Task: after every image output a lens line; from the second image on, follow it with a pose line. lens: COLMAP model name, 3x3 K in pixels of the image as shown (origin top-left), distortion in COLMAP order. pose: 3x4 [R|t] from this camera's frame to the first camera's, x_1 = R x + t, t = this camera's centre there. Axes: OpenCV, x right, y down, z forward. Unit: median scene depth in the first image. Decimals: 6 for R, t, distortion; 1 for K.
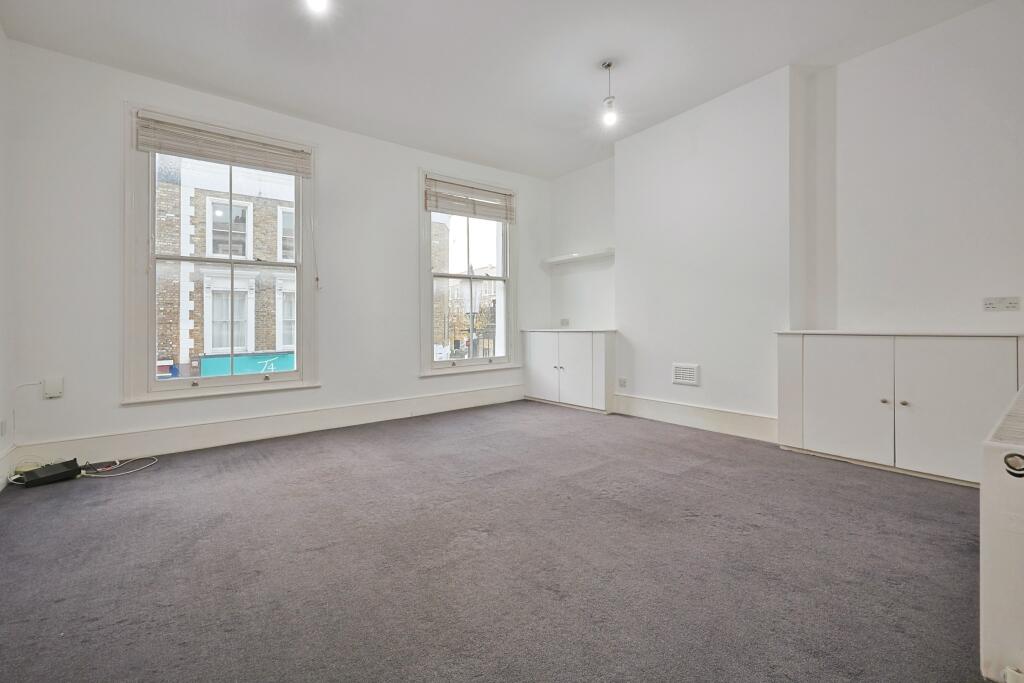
lens RADIAL K [[437.1, 0, 495.7], [0, 437.1, 321.5], [0, 0, 1]] dist [-0.000287, -0.000301]
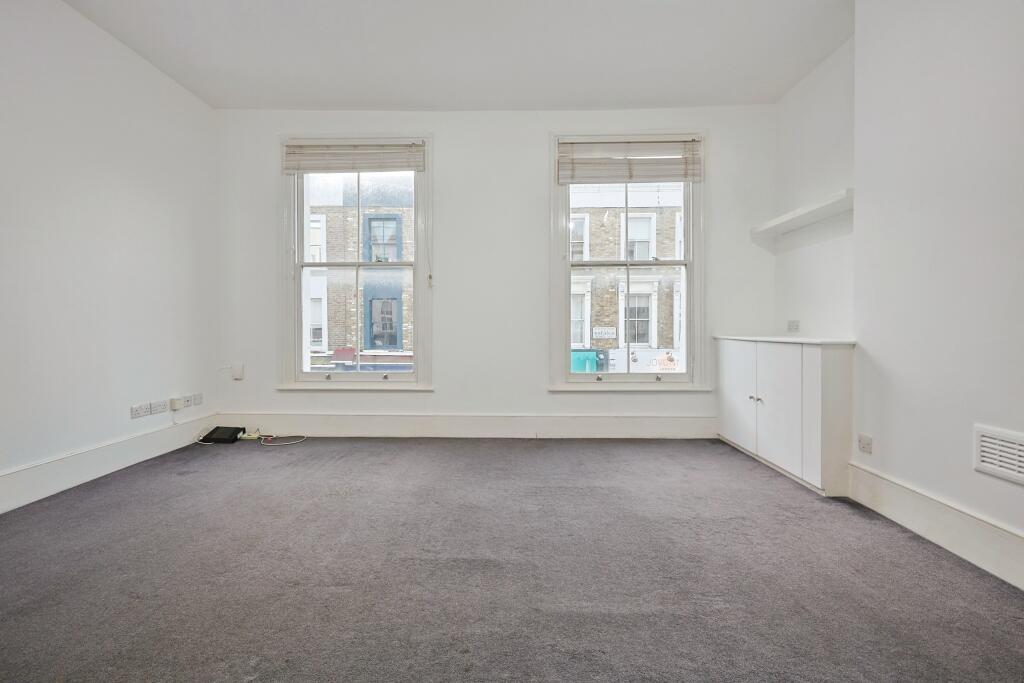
lens RADIAL K [[437.1, 0, 495.7], [0, 437.1, 321.5], [0, 0, 1]] dist [-0.000287, -0.000301]
pose [[0.784225, 0.007649, -0.620430, 0.266223], [-0.007841, 0.999966, 0.002418, -0.003379], [0.620427, 0.002969, 0.784258, 0.322130]]
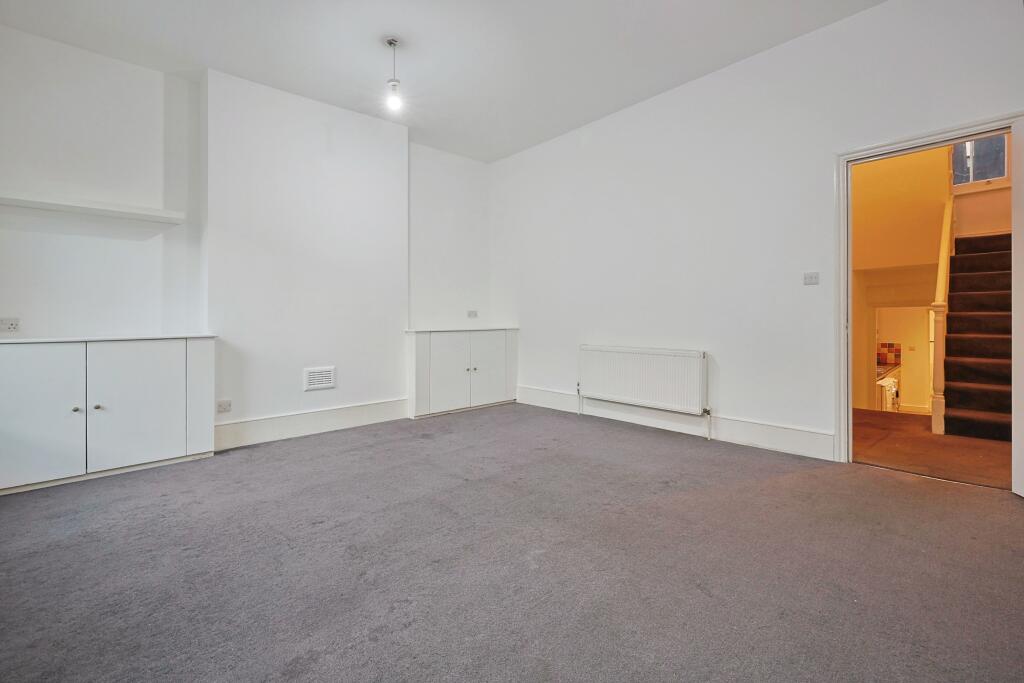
lens RADIAL K [[437.1, 0, 495.7], [0, 437.1, 321.5], [0, 0, 1]] dist [-0.000287, -0.000301]
pose [[-0.093831, 0.007973, 0.995556, -0.473947], [0.003724, 0.999964, -0.007658, 0.005074], [-0.995581, 0.002989, -0.093858, 0.613310]]
